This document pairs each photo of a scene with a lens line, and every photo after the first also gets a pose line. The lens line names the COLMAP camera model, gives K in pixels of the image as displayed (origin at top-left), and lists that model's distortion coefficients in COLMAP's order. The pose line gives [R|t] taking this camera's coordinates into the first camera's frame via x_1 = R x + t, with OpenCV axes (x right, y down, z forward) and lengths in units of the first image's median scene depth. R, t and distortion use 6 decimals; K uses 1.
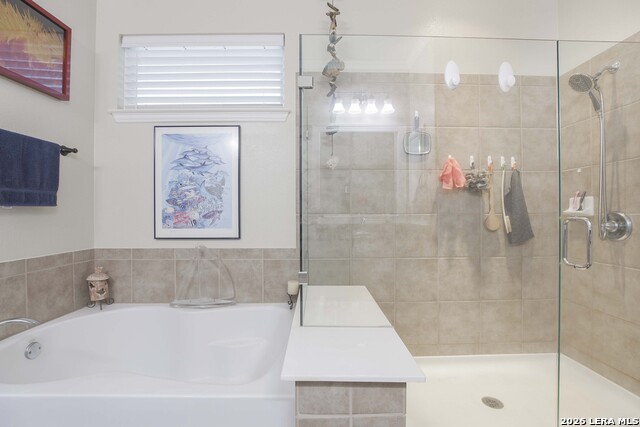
lens RADIAL K [[293.5, 0, 320.0], [0, 293.5, 213.5], [0, 0, 1]] dist [-0.053337, 0.018338]
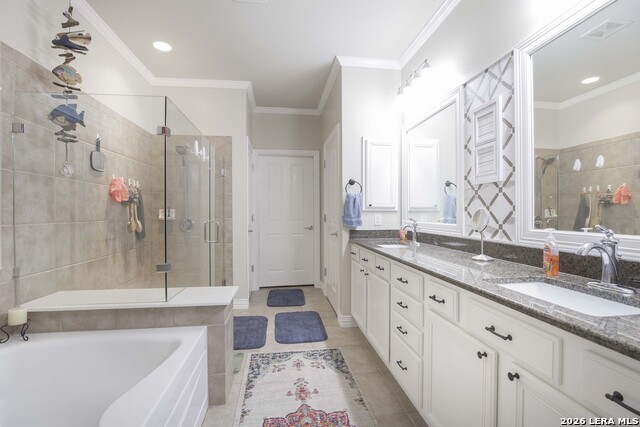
lens RADIAL K [[293.5, 0, 320.0], [0, 293.5, 213.5], [0, 0, 1]] dist [-0.053337, 0.018338]
pose [[-0.119825, 0.000252, 0.992795, -0.923760], [0.003390, 0.999994, 0.000156, -0.026533], [-0.992789, 0.003384, -0.119825, 0.244110]]
